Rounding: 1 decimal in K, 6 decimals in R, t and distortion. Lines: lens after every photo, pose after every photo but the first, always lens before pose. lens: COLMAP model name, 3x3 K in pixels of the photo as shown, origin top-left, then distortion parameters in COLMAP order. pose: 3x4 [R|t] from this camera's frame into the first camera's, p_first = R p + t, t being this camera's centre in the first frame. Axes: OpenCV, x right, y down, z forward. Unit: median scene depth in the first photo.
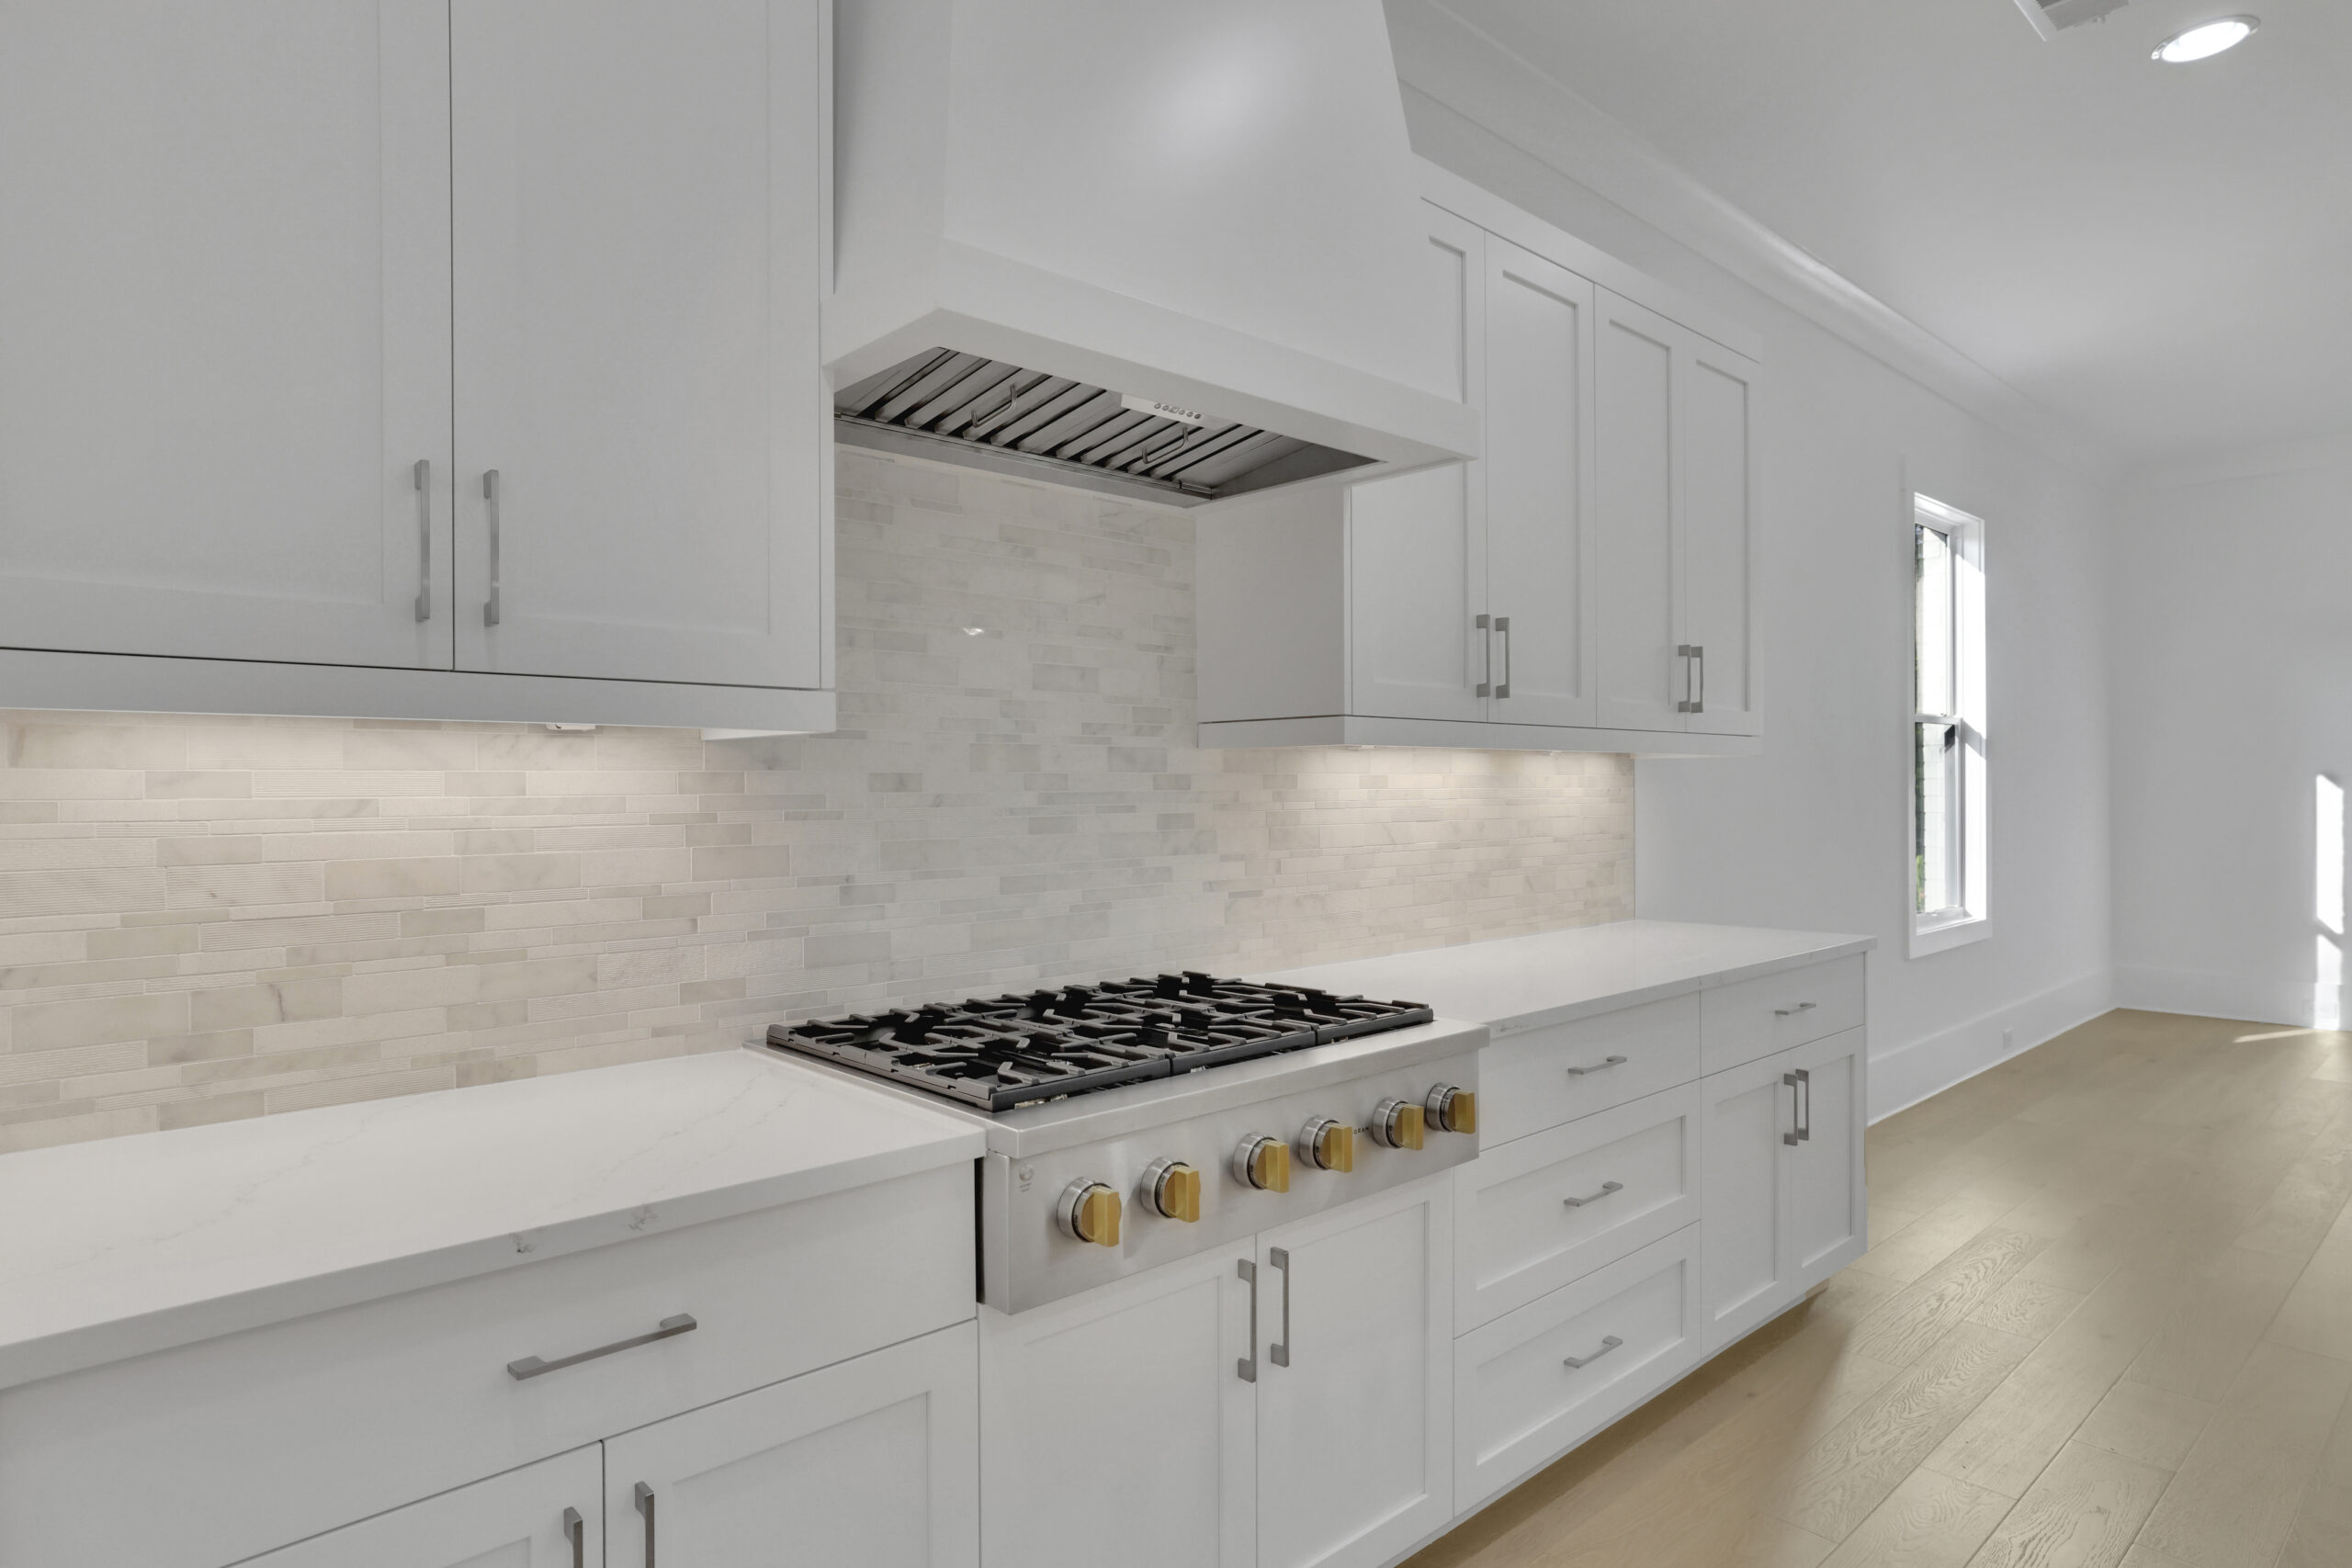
lens RADIAL K [[1318.1, 0, 1176.0], [0, 1318.1, 784.0], [0, 0, 1]] dist [0.002235, -0.000052]
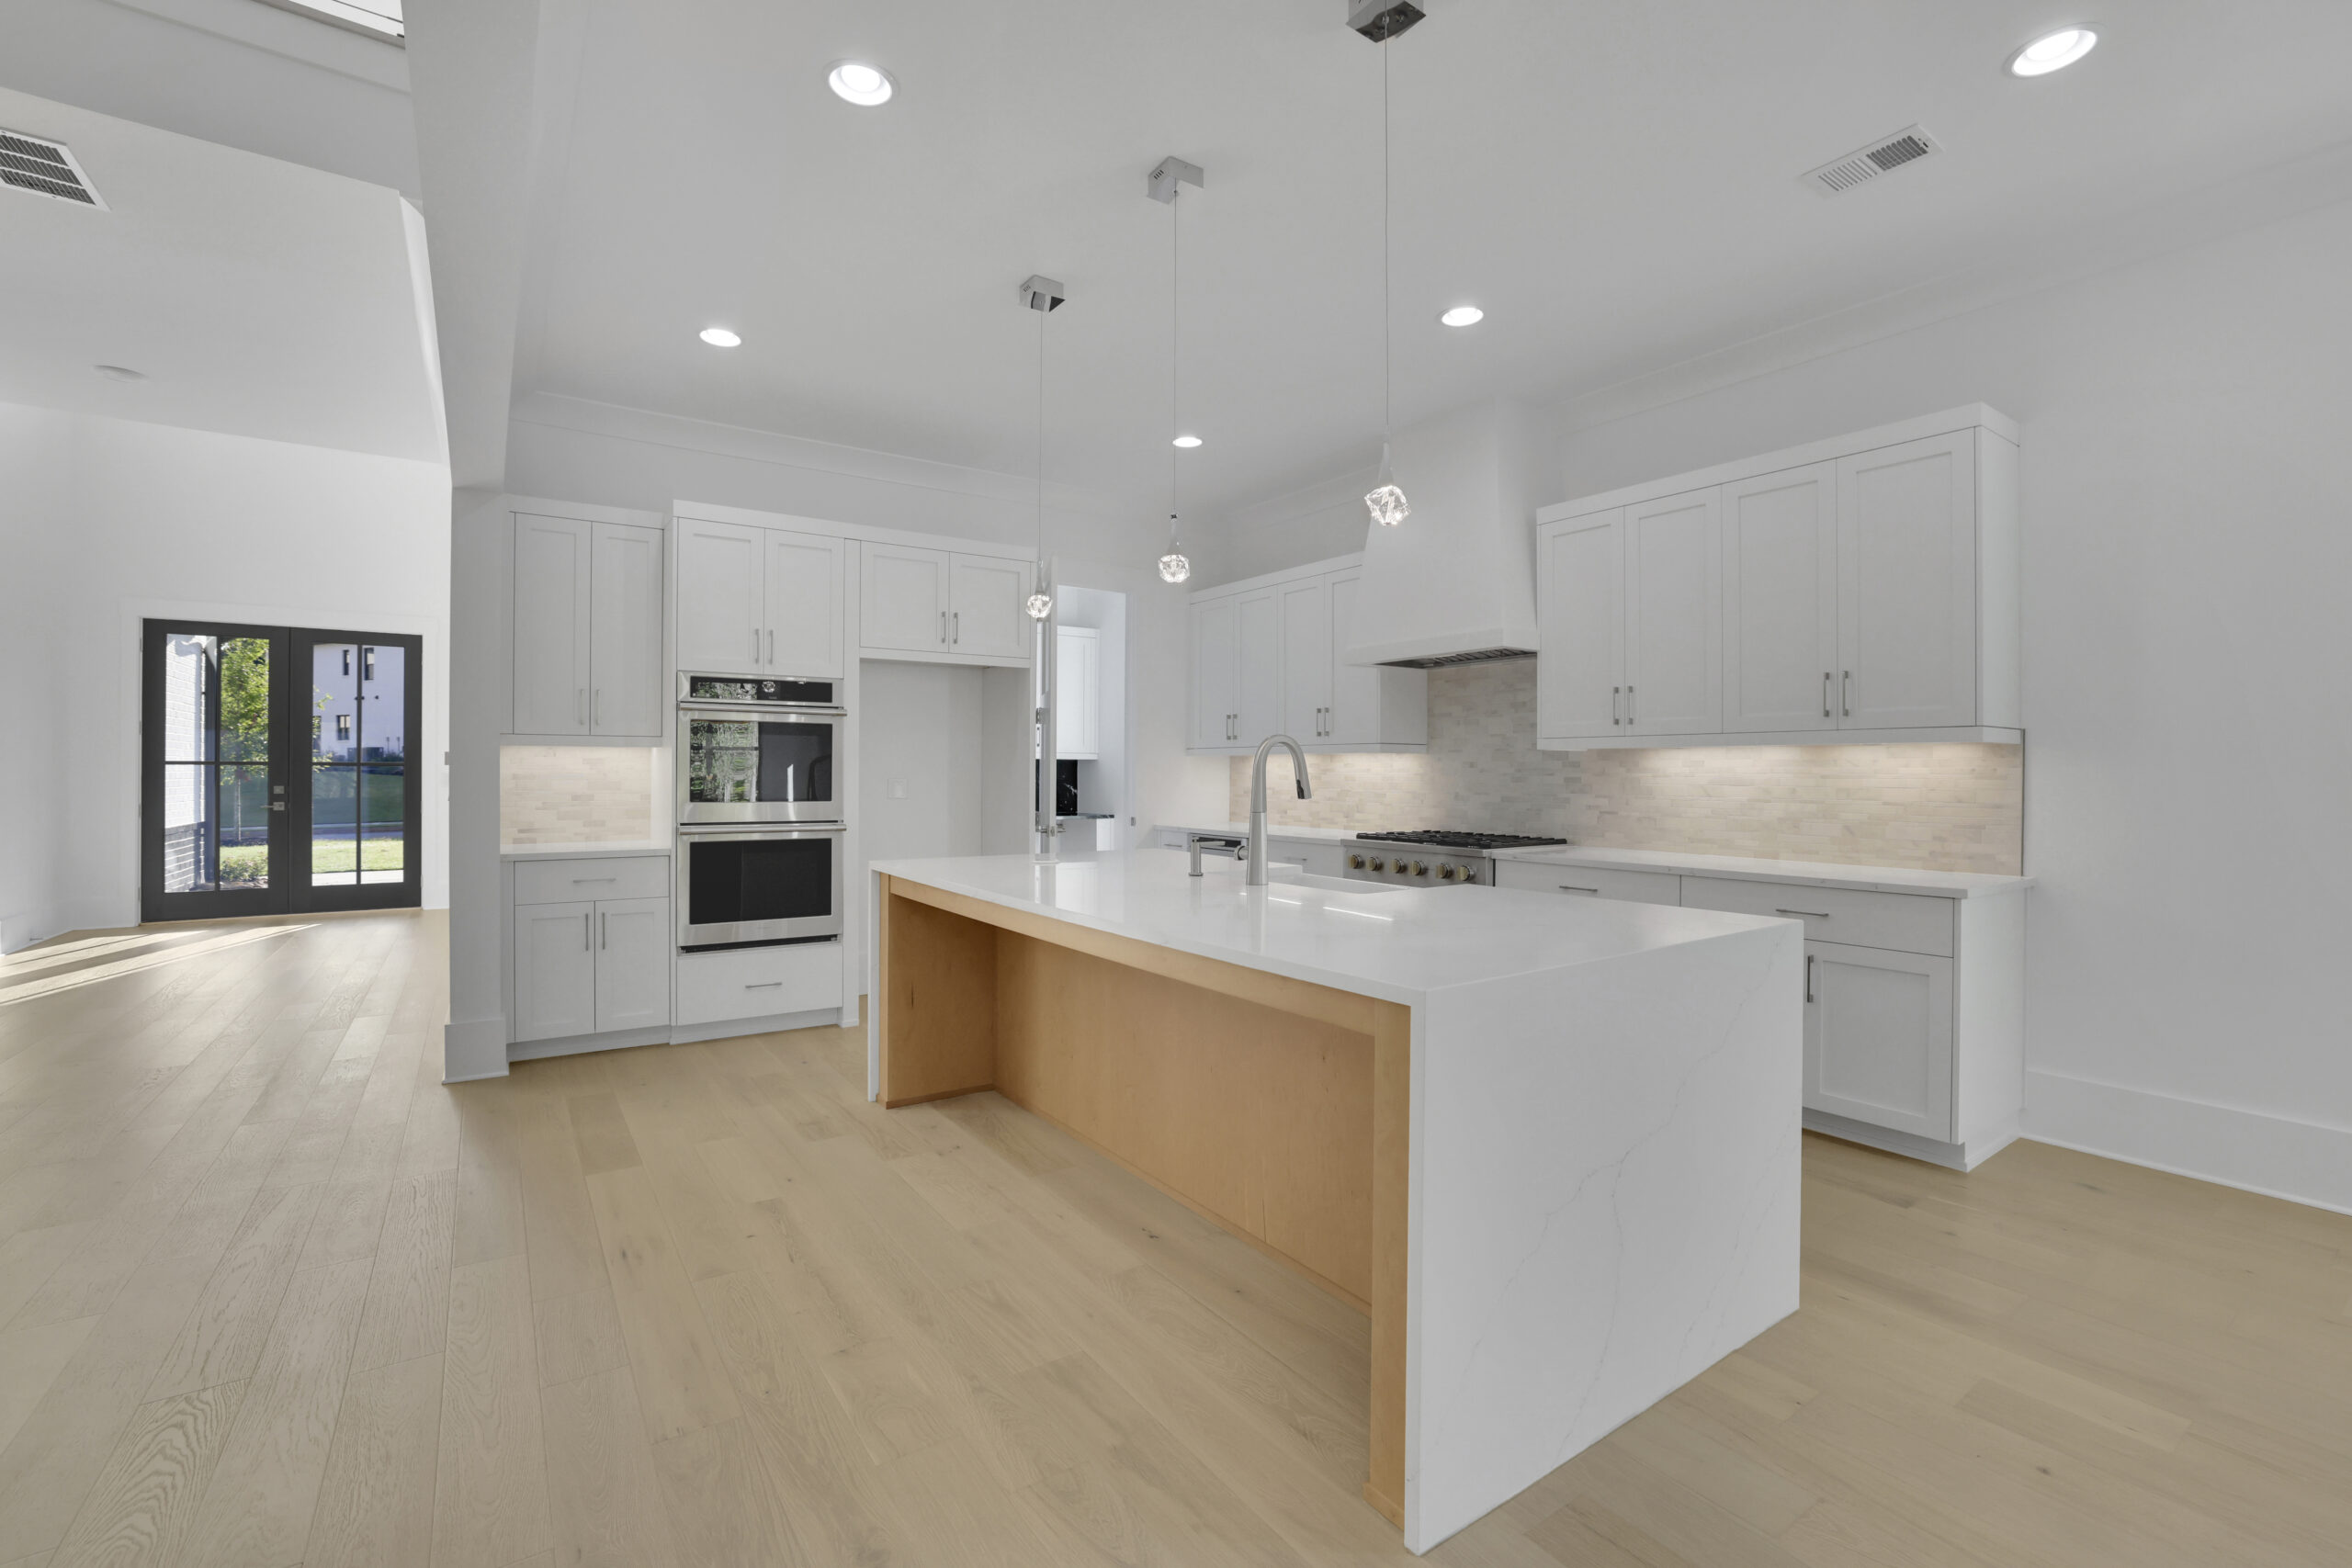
lens RADIAL K [[985.9, 0, 1176.0], [0, 985.9, 784.0], [0, 0, 1]] dist [-0.016494, -0.000090]
pose [[-0.122154, 0.008257, -0.992477, 1.634776], [-0.011721, 0.999884, 0.009762, 0.022107], [0.992442, 0.012825, -0.122043, 0.405237]]
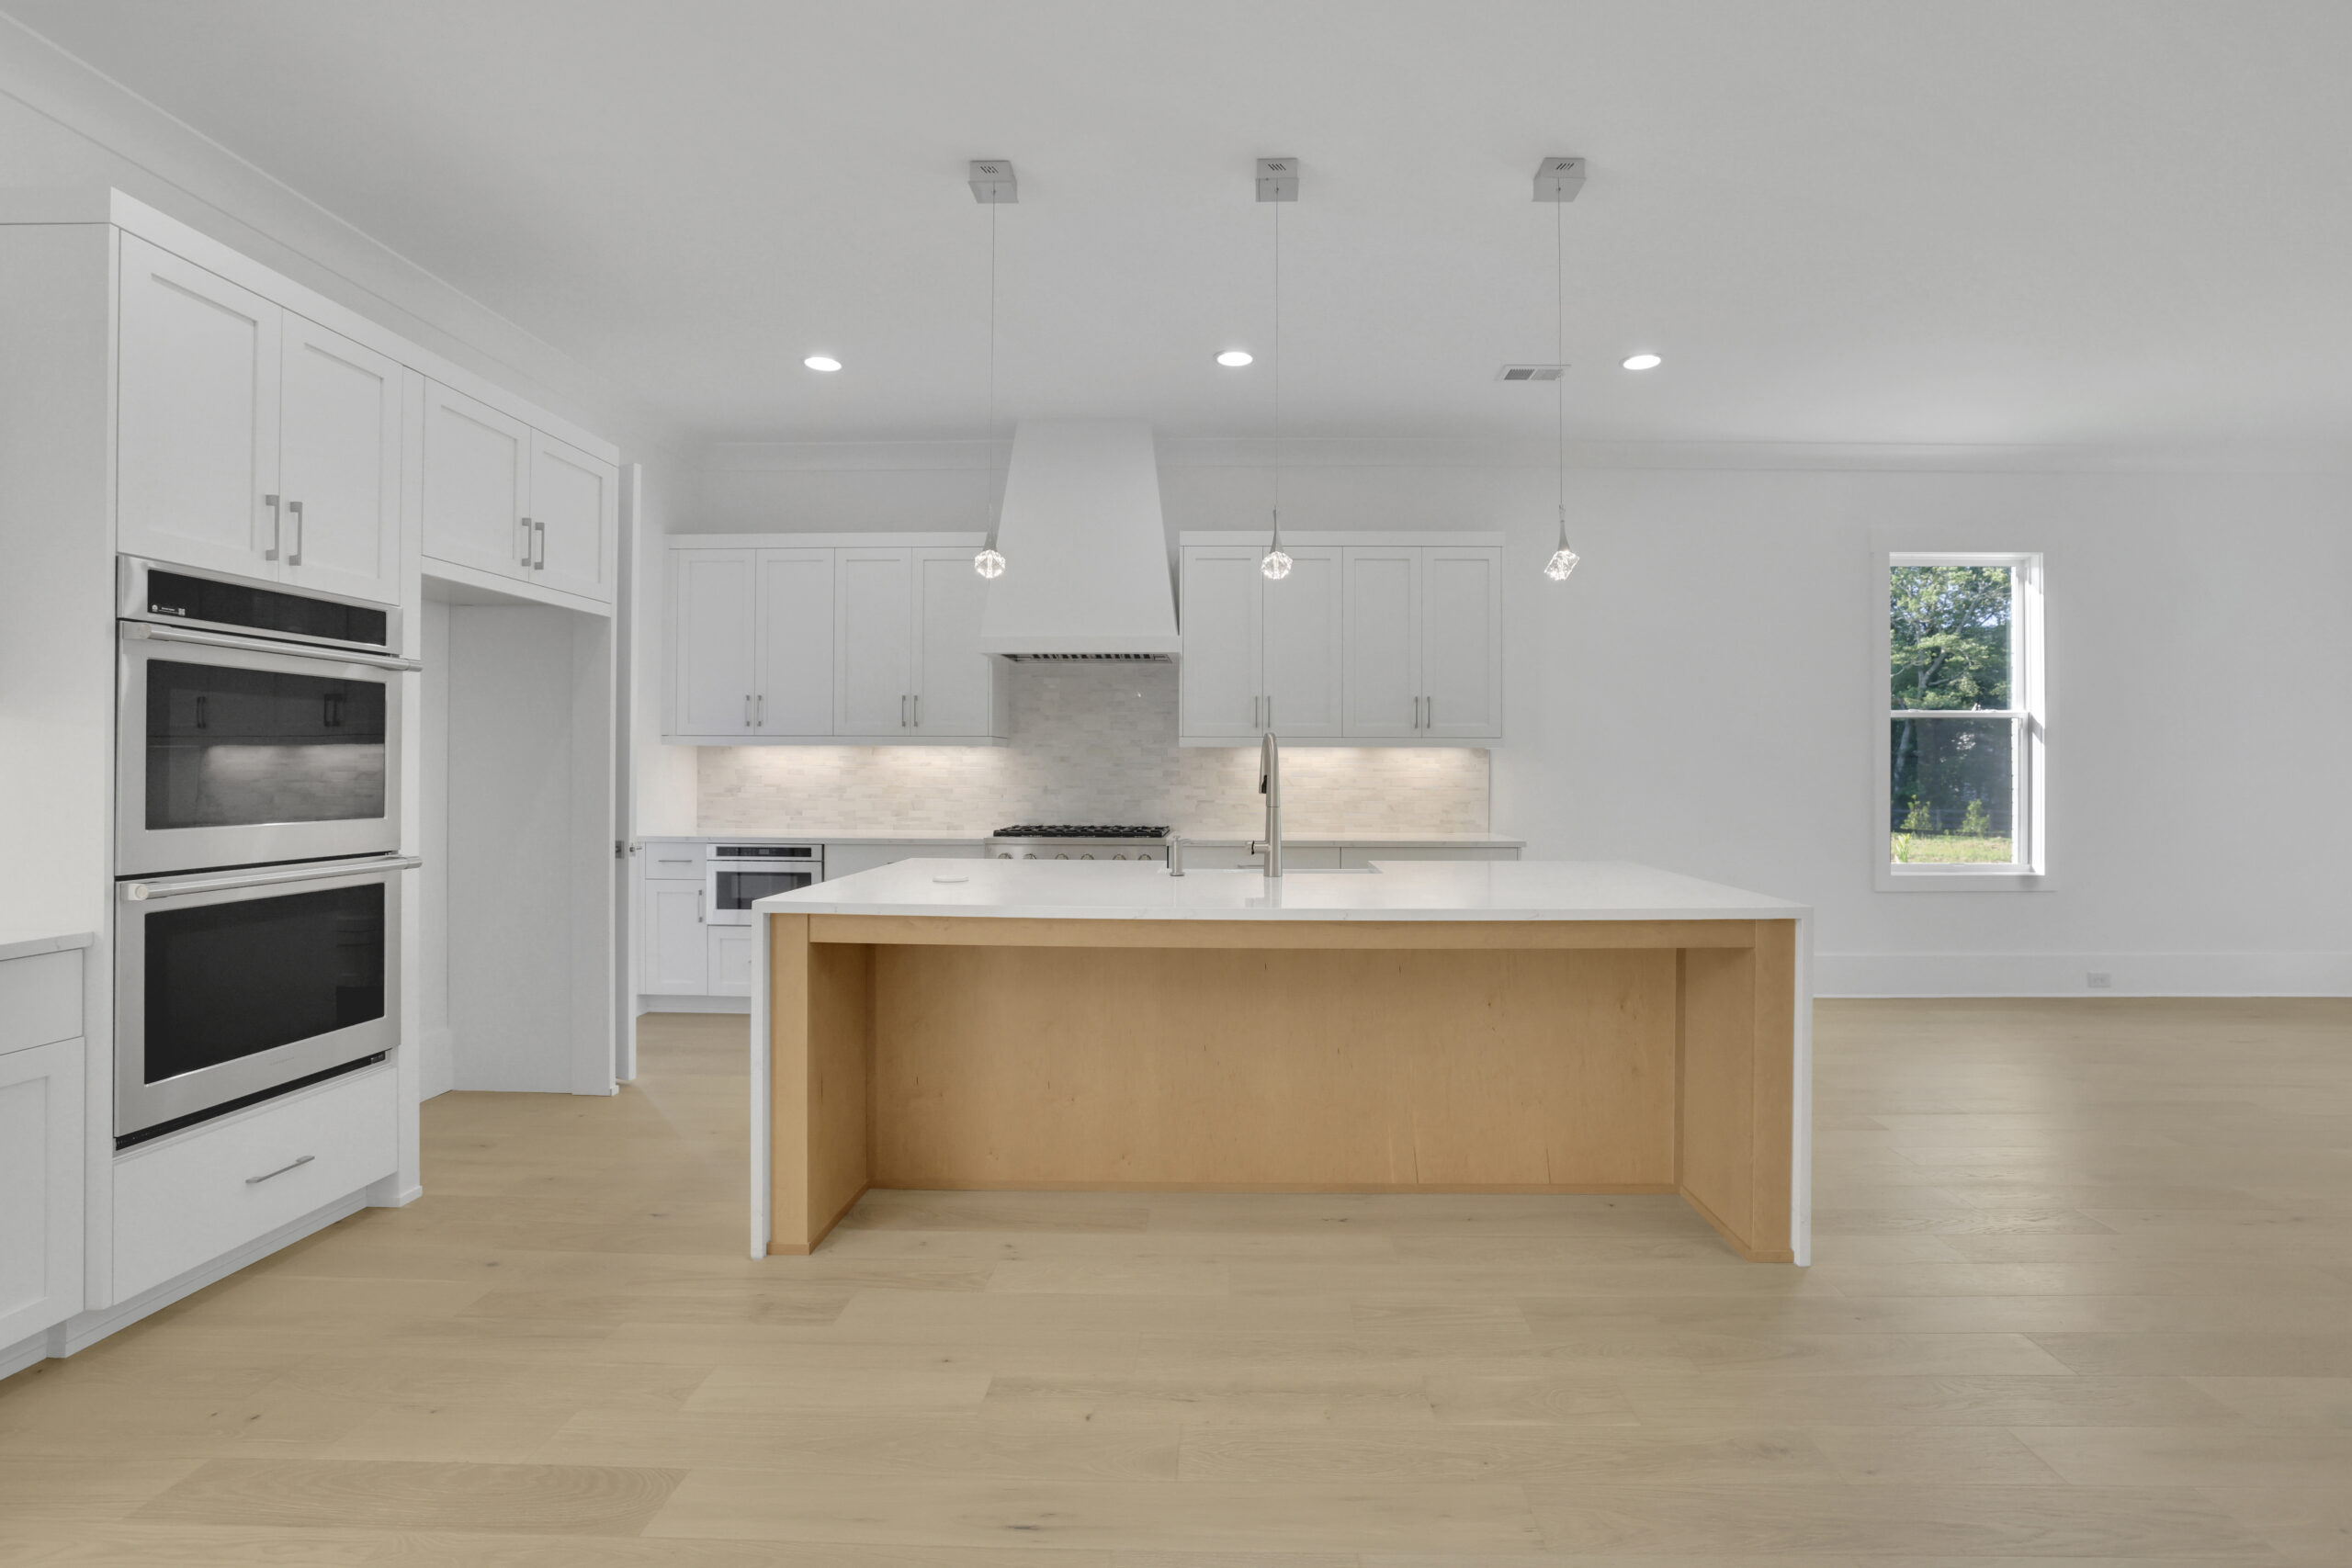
lens RADIAL K [[1030.9, 0, 1176.0], [0, 1030.9, 784.0], [0, 0, 1]] dist [-0.002206, -0.000294]
pose [[0.709474, 0.010387, -0.704655, 1.323753], [-0.006897, 0.999946, 0.007795, 0.028027], [0.704698, -0.000671, 0.709507, -0.480029]]
